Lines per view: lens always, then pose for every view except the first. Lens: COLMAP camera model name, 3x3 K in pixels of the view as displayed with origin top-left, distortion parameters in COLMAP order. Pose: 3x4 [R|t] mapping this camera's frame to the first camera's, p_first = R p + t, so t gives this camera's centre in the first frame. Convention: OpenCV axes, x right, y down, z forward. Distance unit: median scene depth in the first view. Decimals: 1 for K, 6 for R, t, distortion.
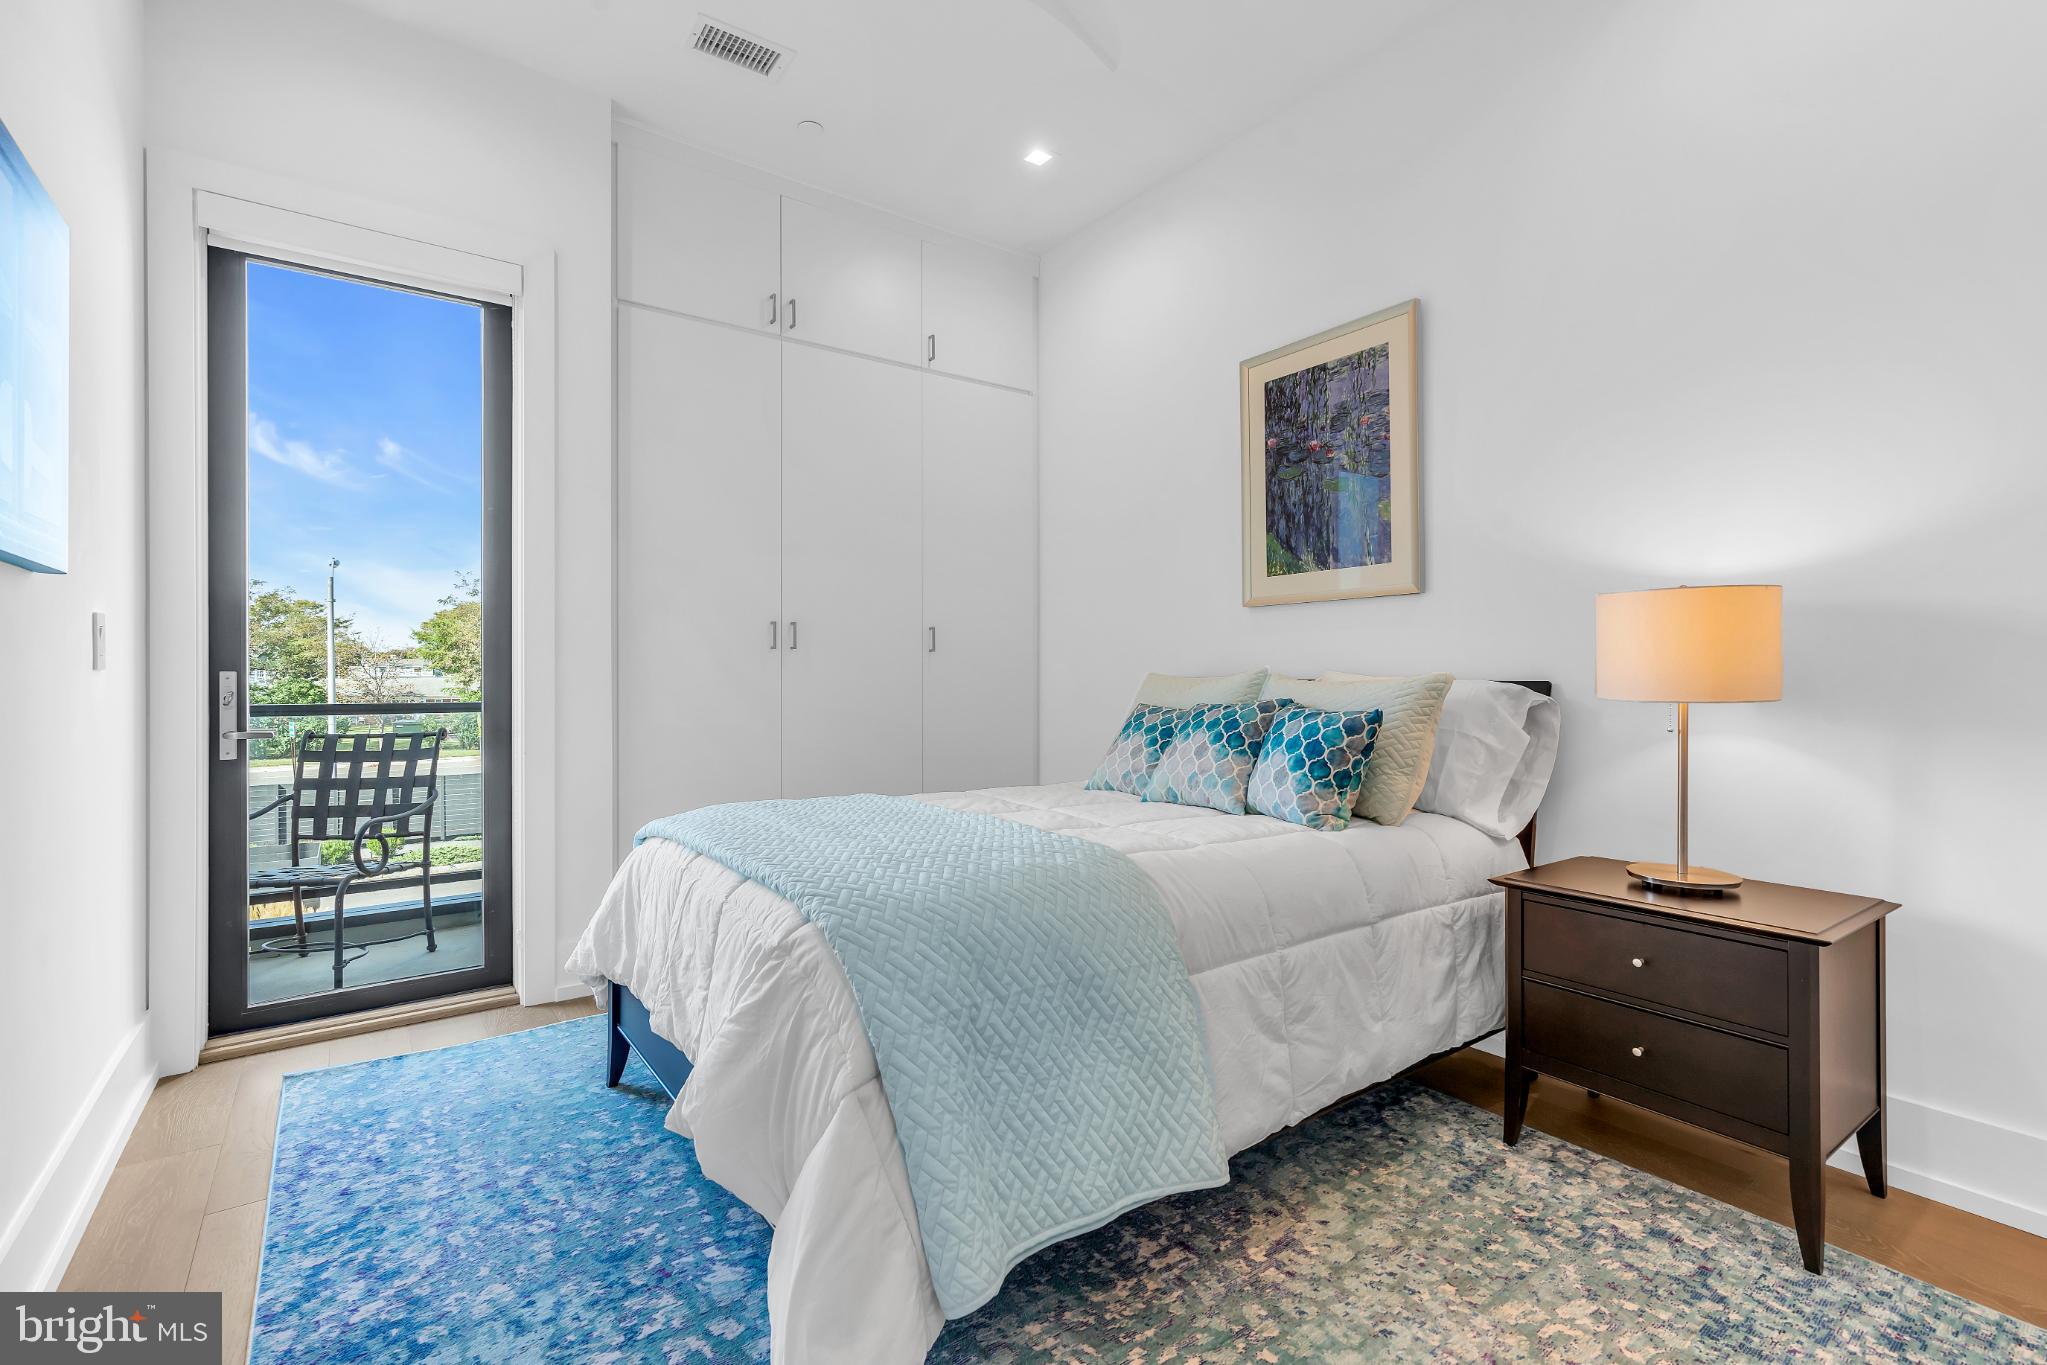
lens RADIAL K [[923.6, 0, 1033.2], [0, 923.6, 680.0], [0, 0, 1]] dist [-0.001372, 0.002828]
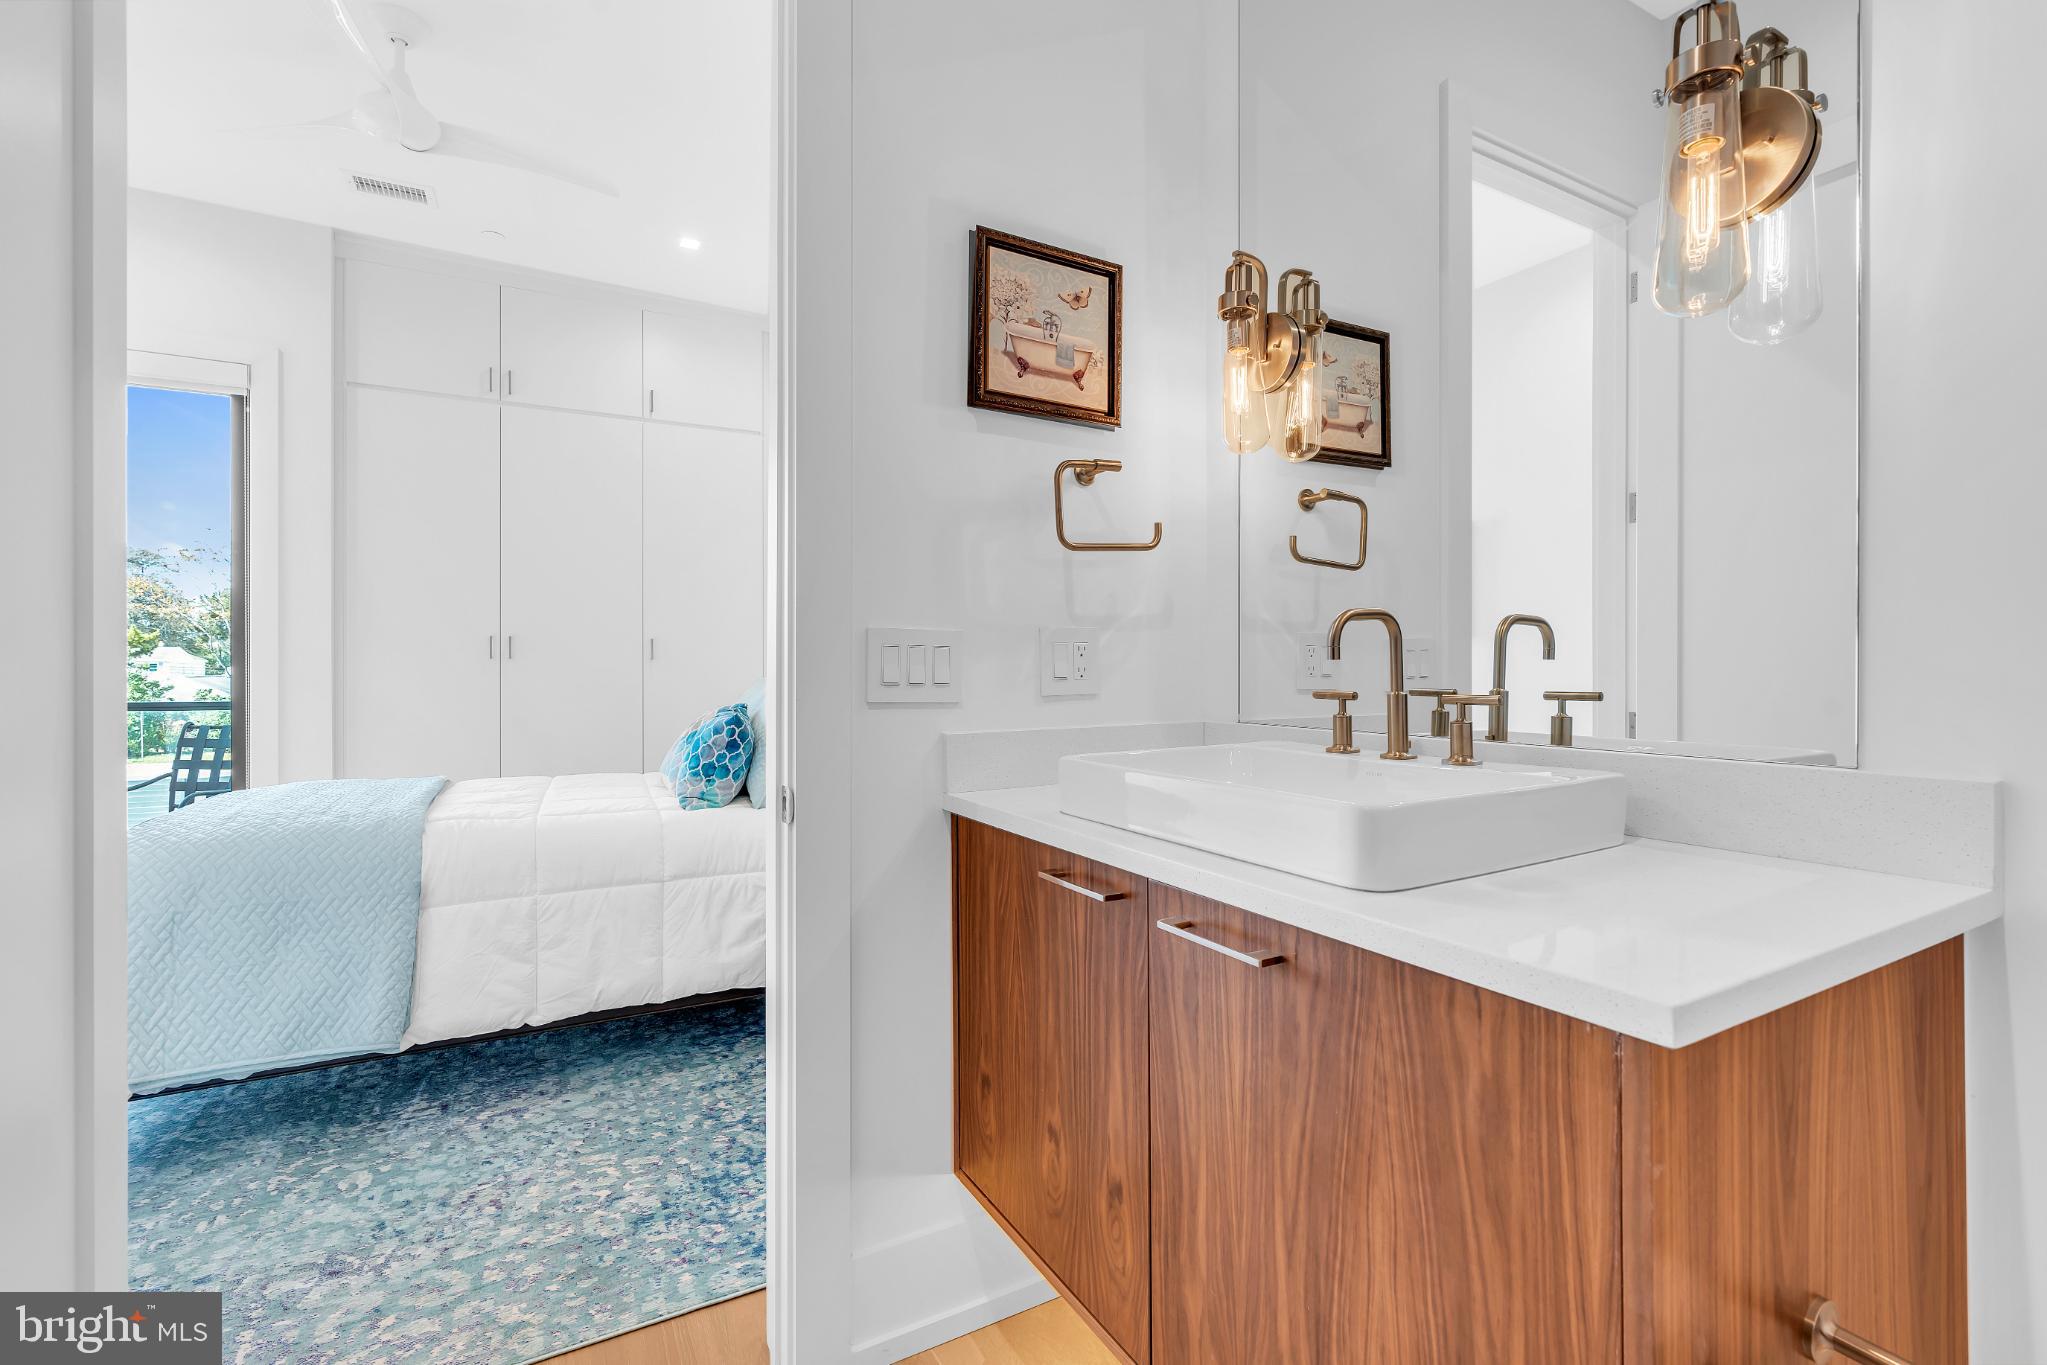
lens RADIAL K [[923.6, 0, 1010.8], [0, 923.6, 674.6], [0, 0, 1]] dist [-0.001372, 0.002828]
pose [[0.990652, 0.000591, -0.136413, 1.037723], [-0.000457, 0.999999, 0.001012, -0.026067], [0.136414, -0.000940, 0.990651, -0.211122]]
